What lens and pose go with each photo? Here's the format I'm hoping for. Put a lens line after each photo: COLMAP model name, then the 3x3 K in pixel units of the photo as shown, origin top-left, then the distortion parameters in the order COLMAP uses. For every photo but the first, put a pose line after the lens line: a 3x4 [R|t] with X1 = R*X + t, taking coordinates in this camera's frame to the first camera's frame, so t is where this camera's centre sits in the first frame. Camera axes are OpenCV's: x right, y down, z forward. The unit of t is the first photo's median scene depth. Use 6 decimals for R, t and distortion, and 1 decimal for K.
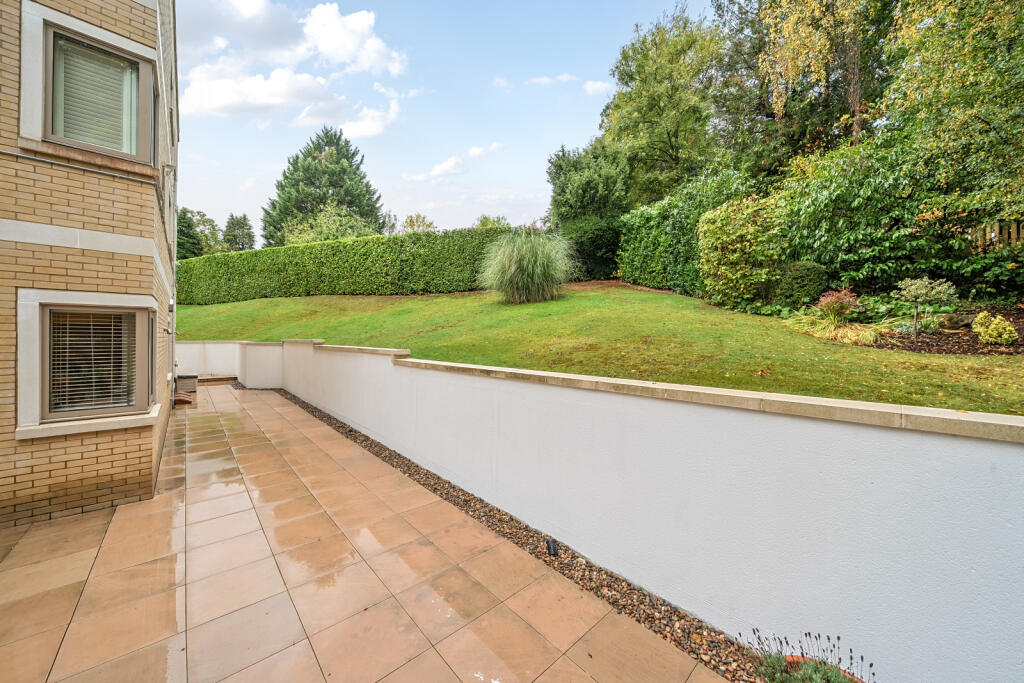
lens RADIAL K [[356.3, 0, 513.8], [0, 356.3, 339.5], [0, 0, 1]] dist [-0.013202, -0.000092]
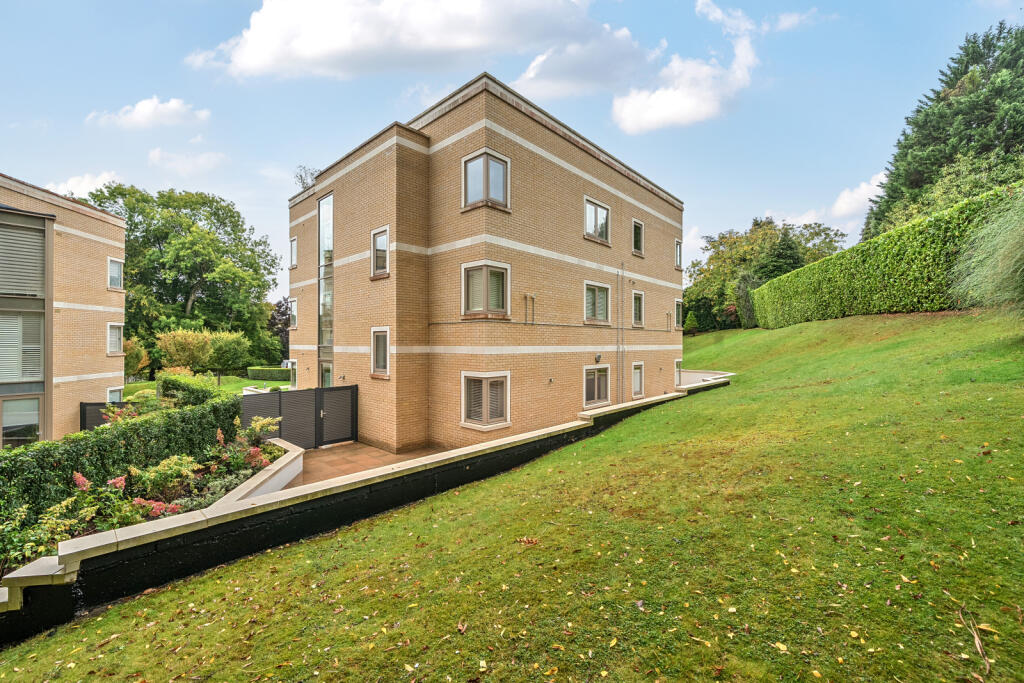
lens RADIAL K [[416.2, 0, 512.4], [0, 416.2, 343.3], [0, 0, 1]] dist [0.000630, 0.000034]
pose [[0.078852, -0.005703, -0.996870, 0.330792], [-0.003553, 0.999976, -0.006002, -0.061814], [0.996880, 0.004015, 0.078830, 0.202689]]
